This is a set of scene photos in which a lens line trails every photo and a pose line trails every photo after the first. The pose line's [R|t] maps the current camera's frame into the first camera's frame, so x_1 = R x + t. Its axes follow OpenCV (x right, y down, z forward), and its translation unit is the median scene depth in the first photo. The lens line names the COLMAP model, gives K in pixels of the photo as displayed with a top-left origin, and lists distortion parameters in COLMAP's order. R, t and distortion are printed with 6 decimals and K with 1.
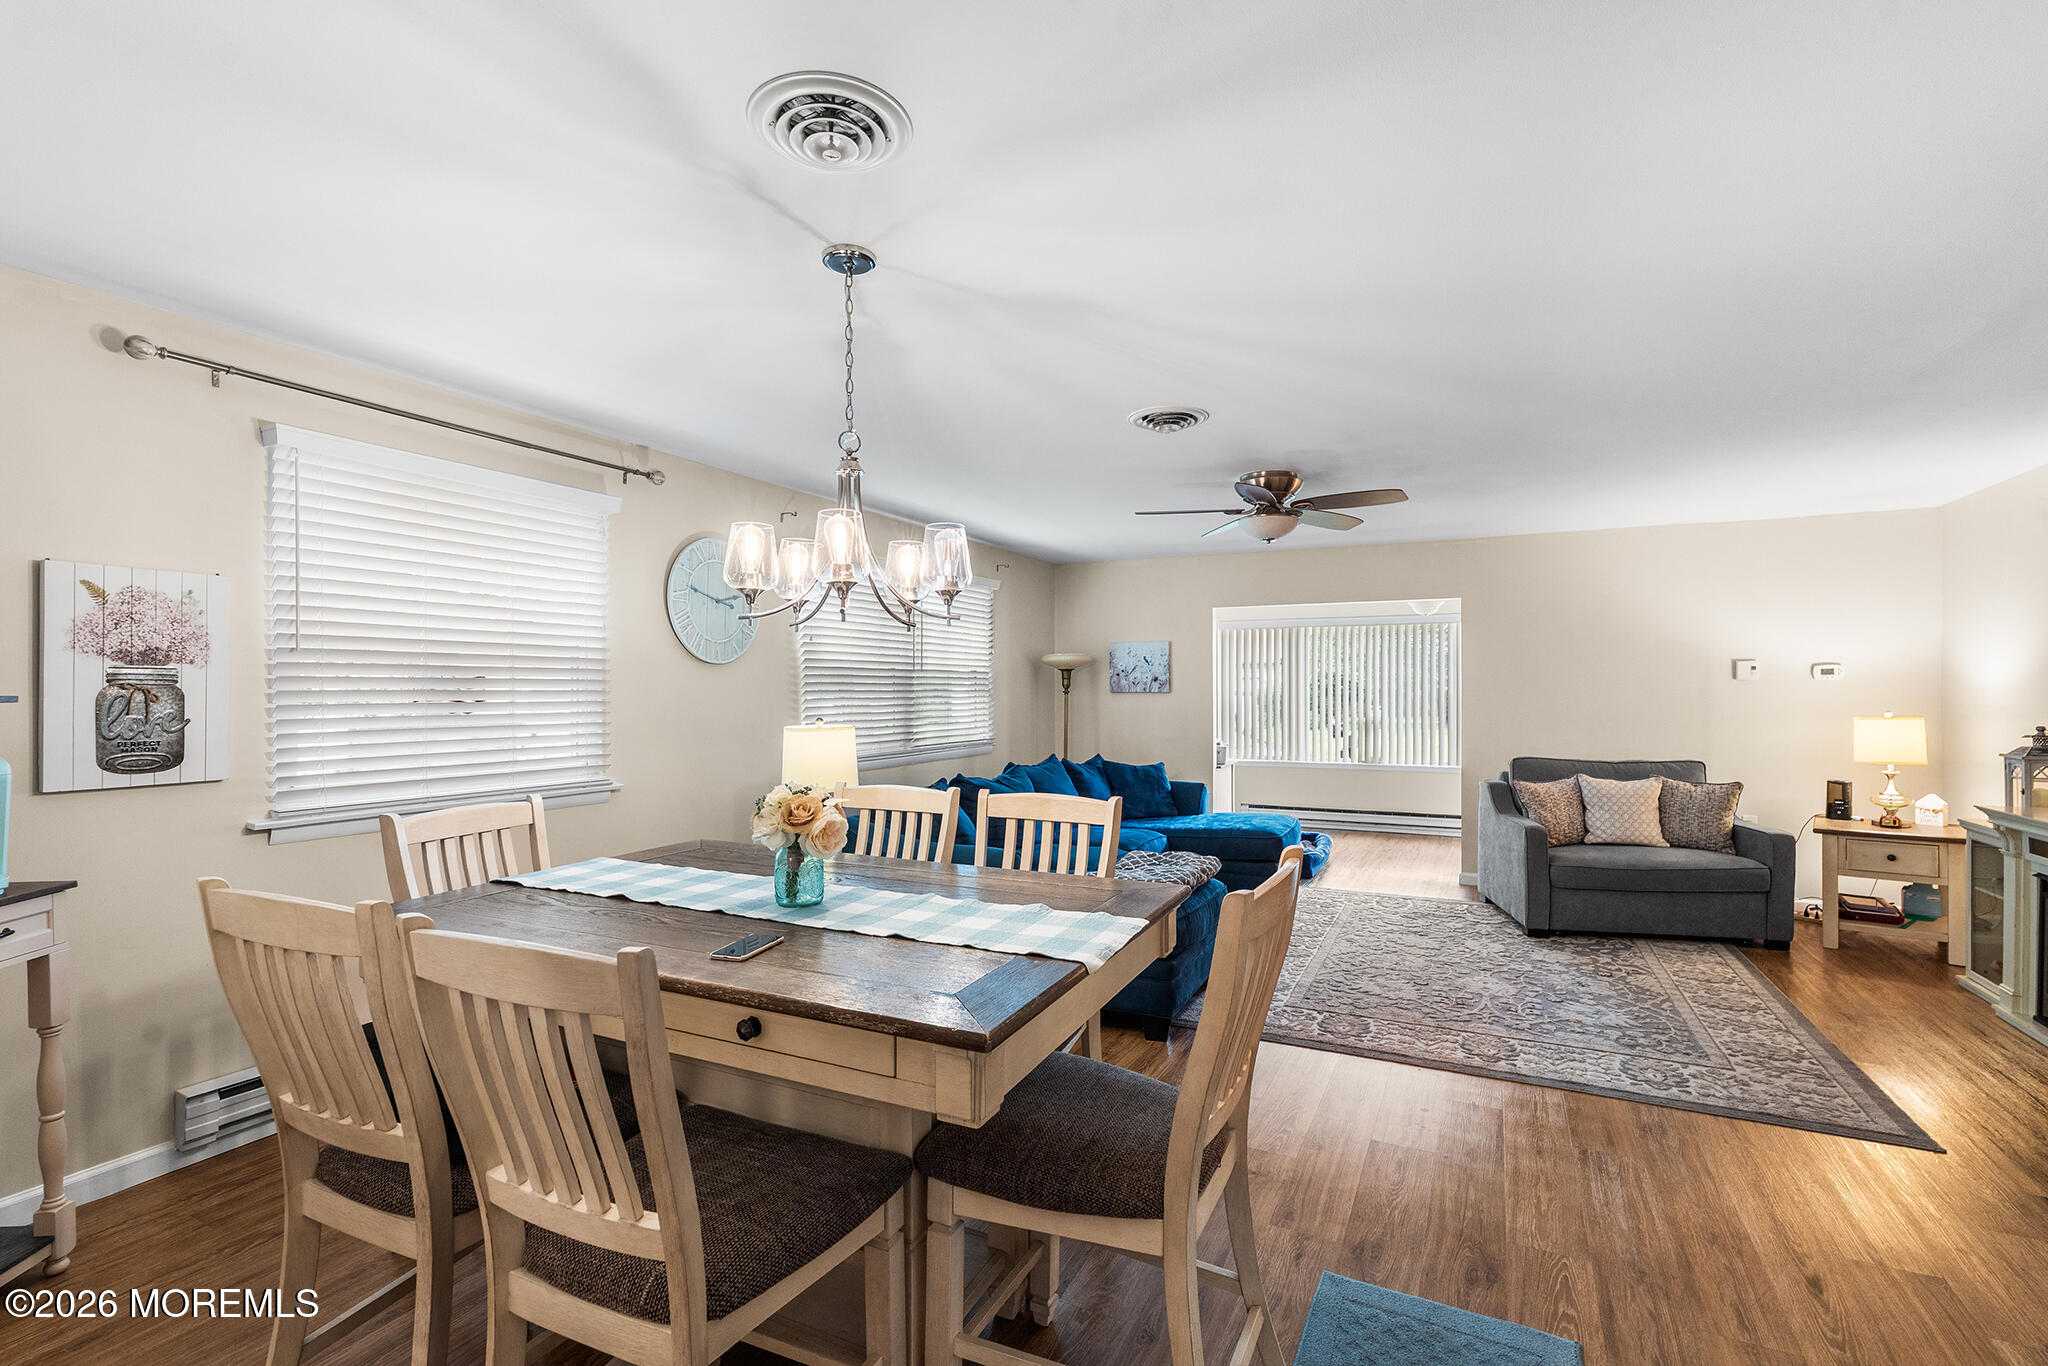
lens RADIAL K [[923.3, 0, 1028.3], [0, 923.3, 684.5], [0, 0, 1]] dist [-0.009870, 0.000392]
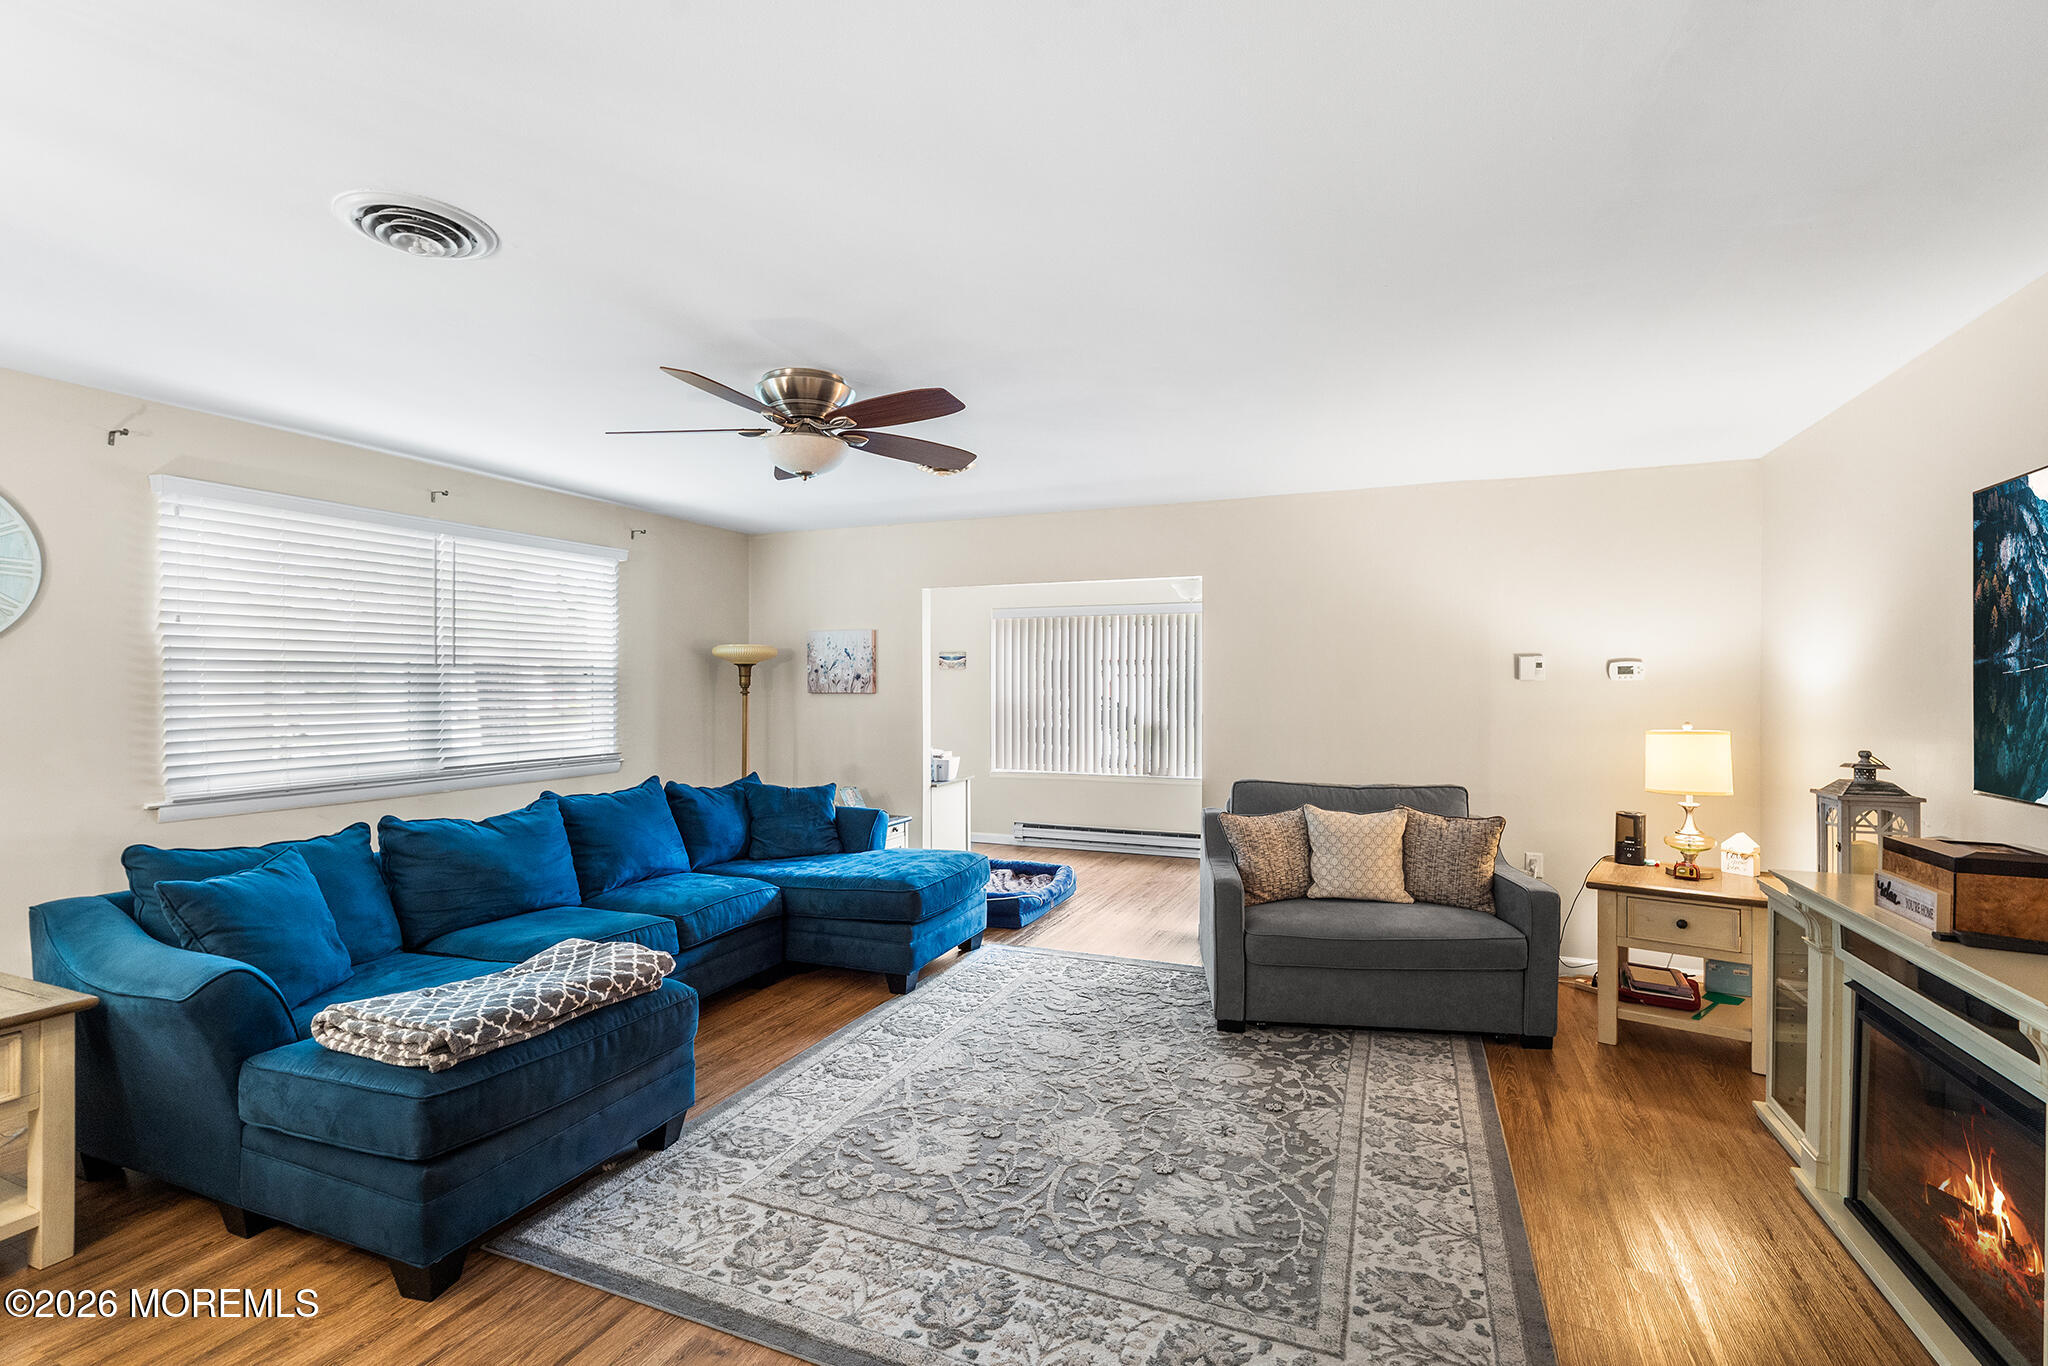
lens RADIAL K [[923.3, 0, 1023.0], [0, 923.3, 686.1], [0, 0, 1]] dist [-0.009870, 0.000392]
pose [[0.997641, 0.002819, 0.068583, 0.347677], [-0.003183, 0.999981, 0.005199, -0.003432], [-0.068567, -0.005405, 0.997632, 0.288454]]
